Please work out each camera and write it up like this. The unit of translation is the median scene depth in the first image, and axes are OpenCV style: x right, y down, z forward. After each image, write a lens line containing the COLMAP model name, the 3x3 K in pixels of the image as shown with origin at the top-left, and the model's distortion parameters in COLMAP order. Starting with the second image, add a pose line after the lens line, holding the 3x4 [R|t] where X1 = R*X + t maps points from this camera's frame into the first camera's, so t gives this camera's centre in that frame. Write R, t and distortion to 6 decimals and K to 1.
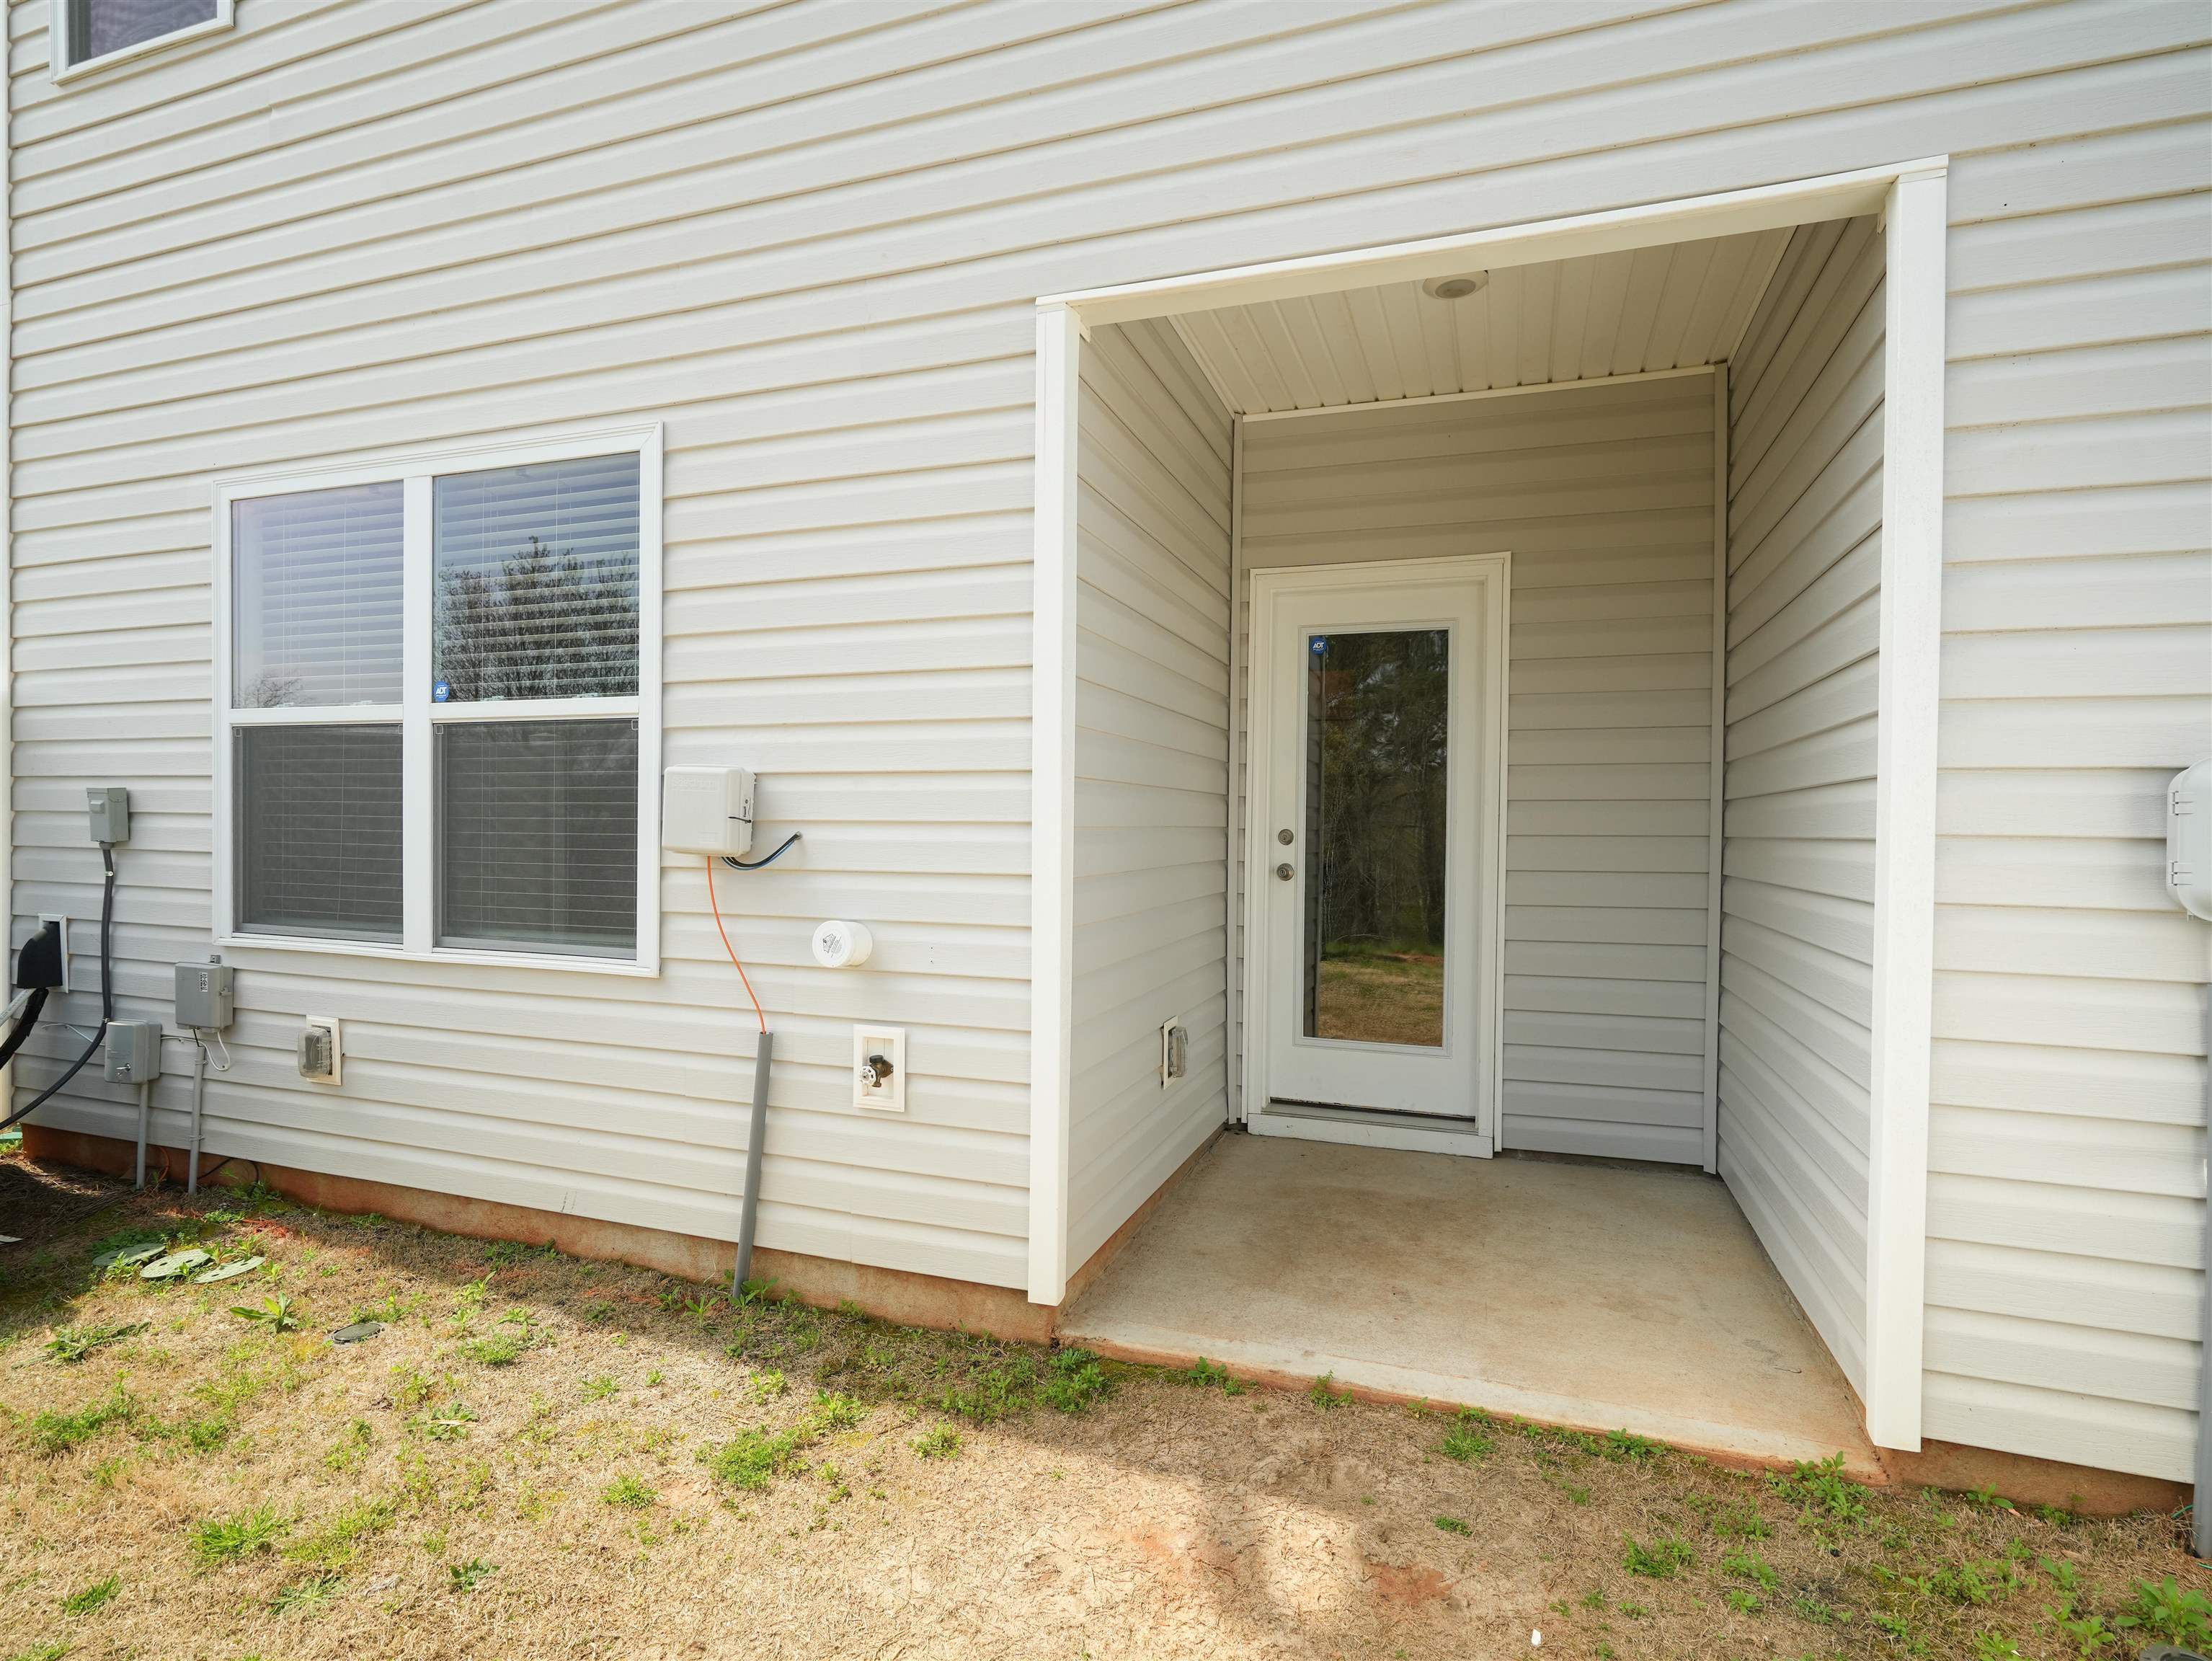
lens RADIAL K [[1113.2, 0, 1105.6], [0, 1113.2, 812.2], [0, 0, 1]] dist [0.001886, 0.000303]
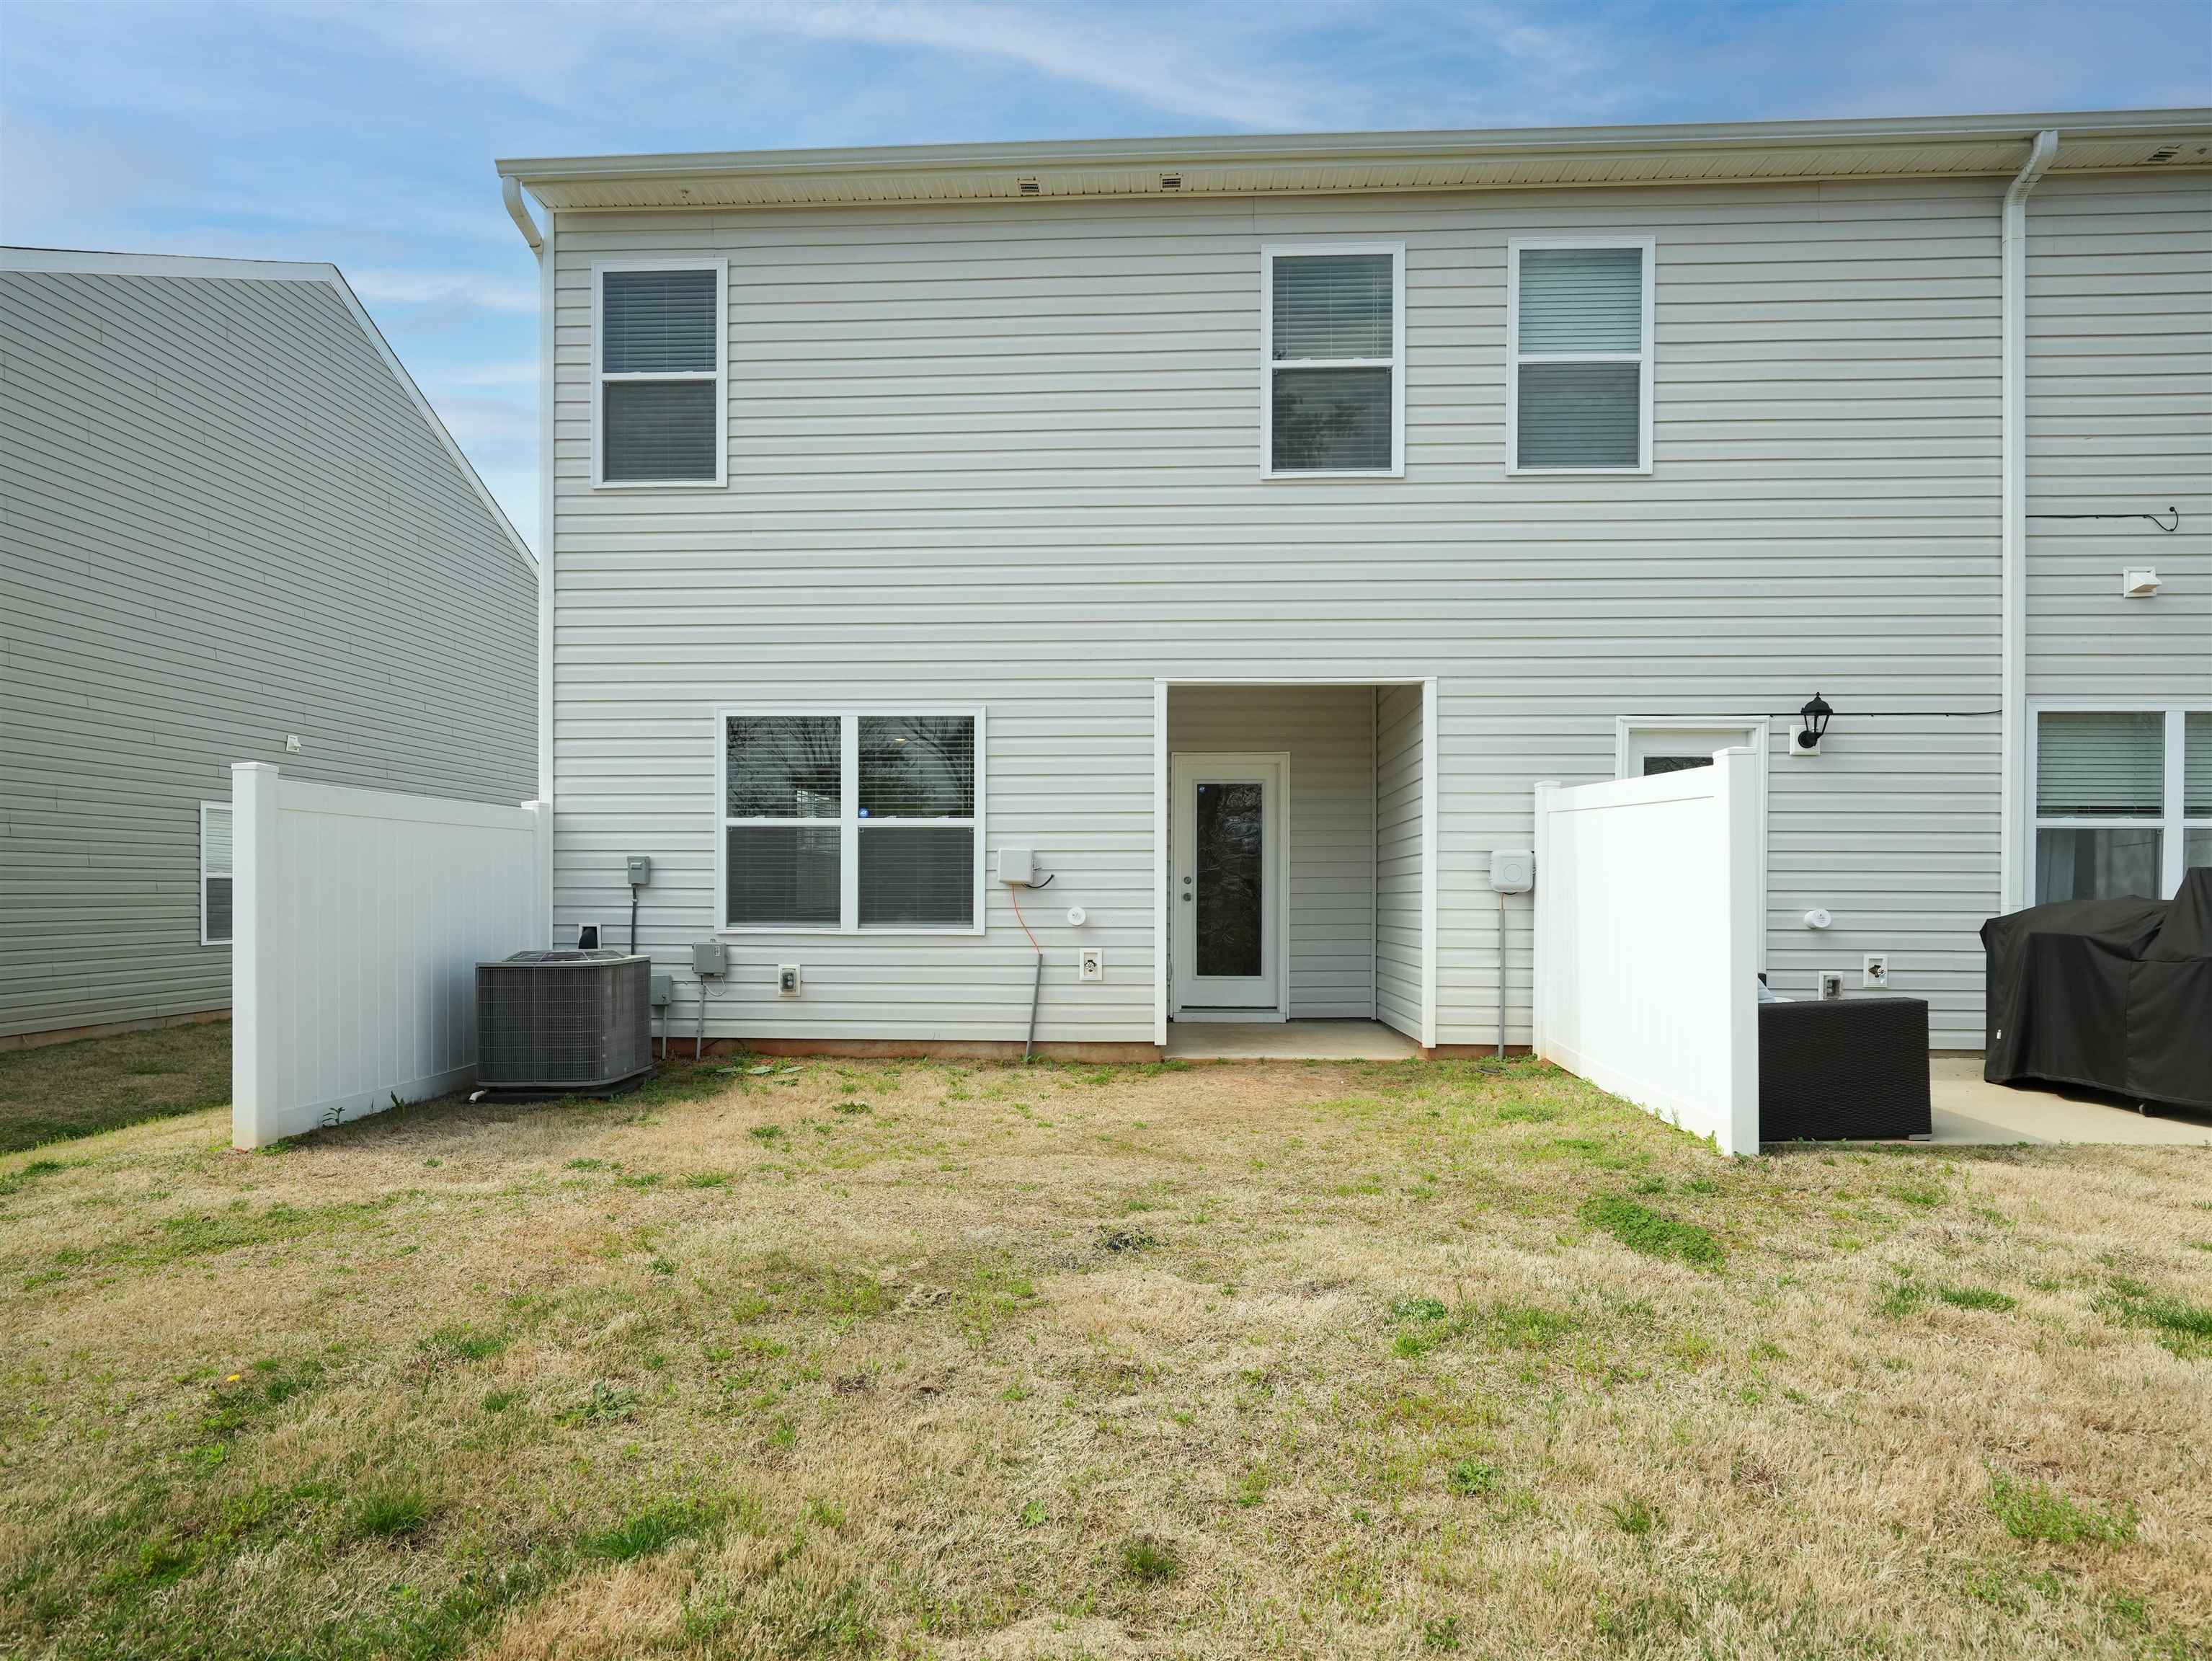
lens RADIAL K [[1137.9, 0, 1106.0], [0, 1137.9, 830.5], [0, 0, 1]] dist [-0.000074, 0.000015]
pose [[0.957913, 0.007157, 0.286968, -0.775361], [0.005951, 0.998979, -0.044780, 0.031046], [-0.286996, 0.044603, 0.956893, -1.295678]]
